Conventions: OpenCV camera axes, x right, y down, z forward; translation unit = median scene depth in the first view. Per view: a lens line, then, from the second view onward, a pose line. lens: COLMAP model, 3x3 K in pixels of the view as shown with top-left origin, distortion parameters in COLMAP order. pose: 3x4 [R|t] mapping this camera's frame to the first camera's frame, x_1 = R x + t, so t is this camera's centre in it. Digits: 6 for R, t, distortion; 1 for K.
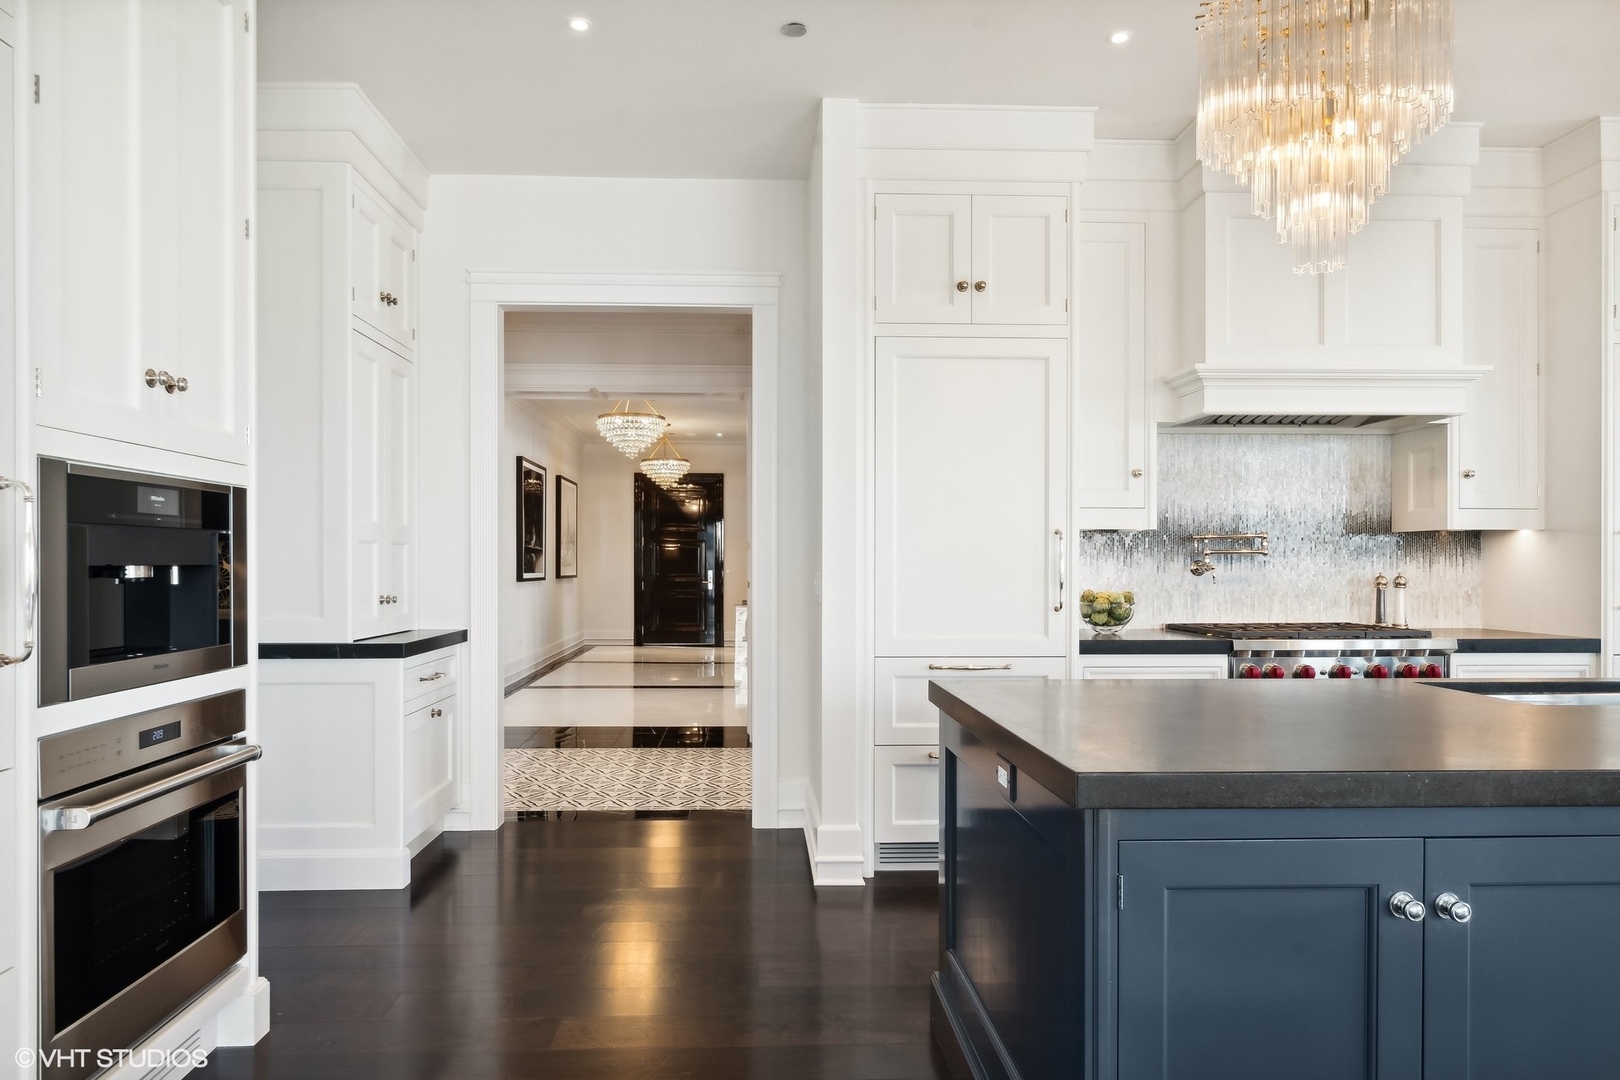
lens RADIAL K [[1025.6, 0, 806.0], [0, 1025.6, 550.3], [0, 0, 1]] dist [-0.007700, -0.001274]
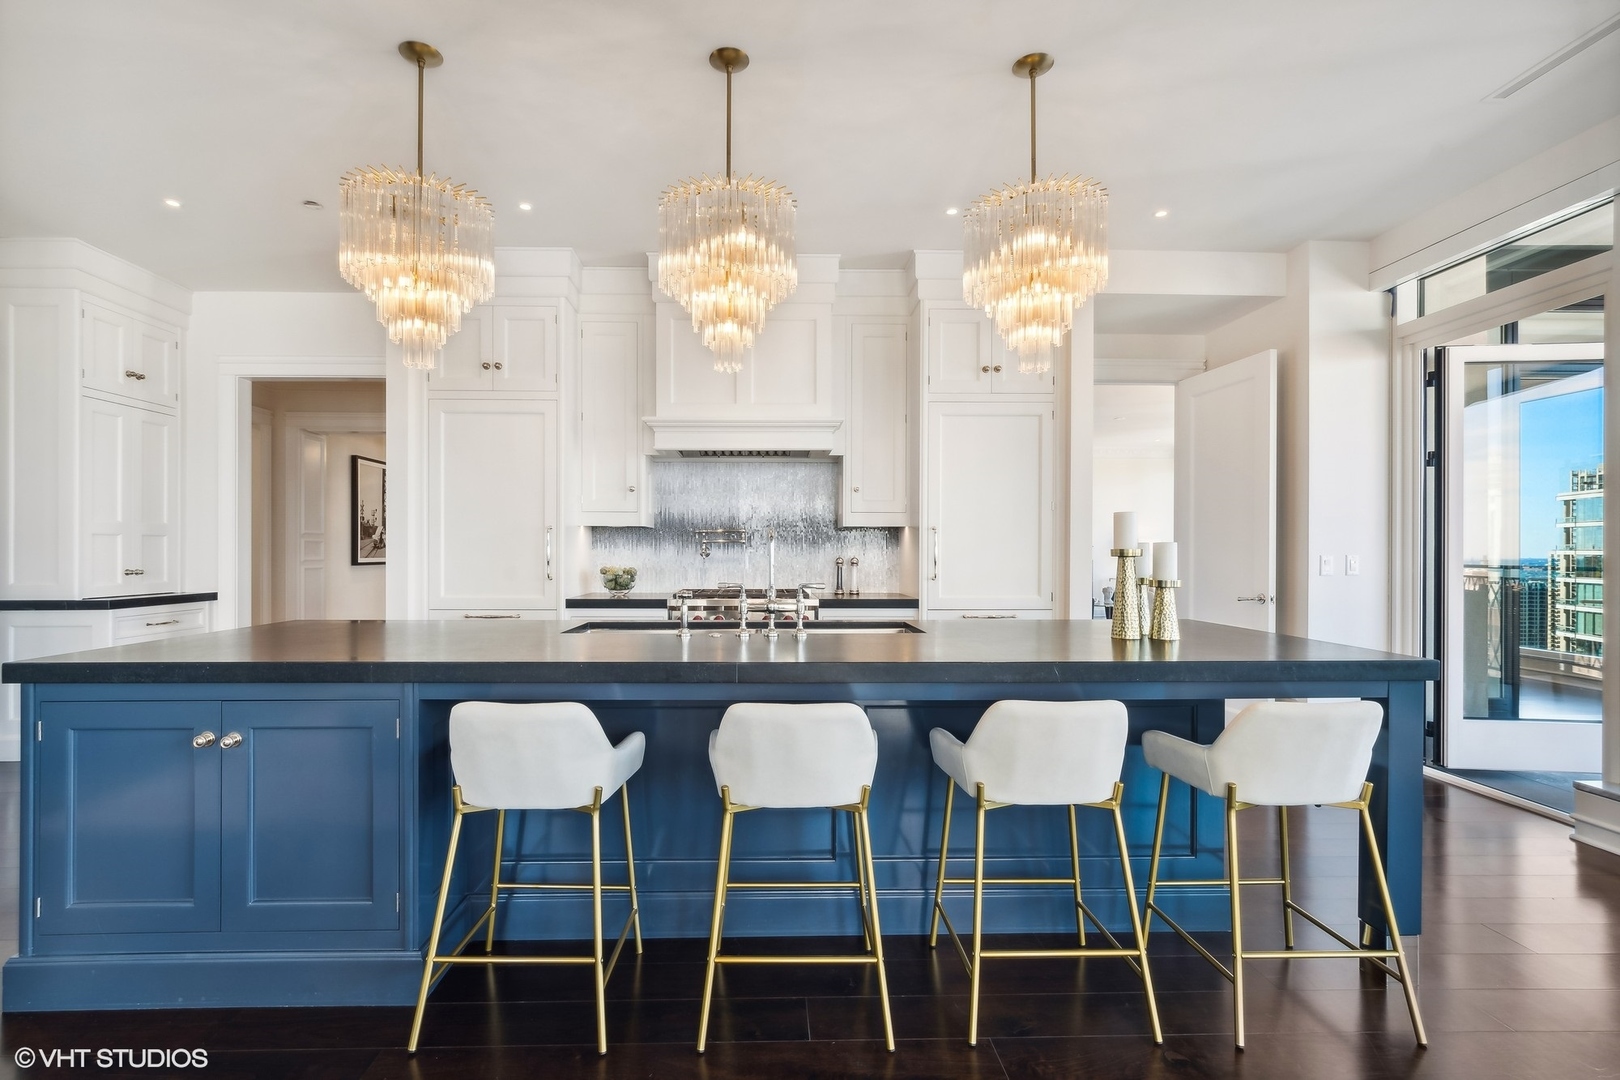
lens RADIAL K [[748.9, 0, 809.6], [0, 748.9, 539.8], [0, 0, 1]] dist [0.002418, 0.000405]
pose [[0.999628, -0.000338, -0.027288, 0.627695], [0.000215, 0.999990, -0.004496, 0.005213], [0.027289, 0.004489, 0.999618, -0.092618]]
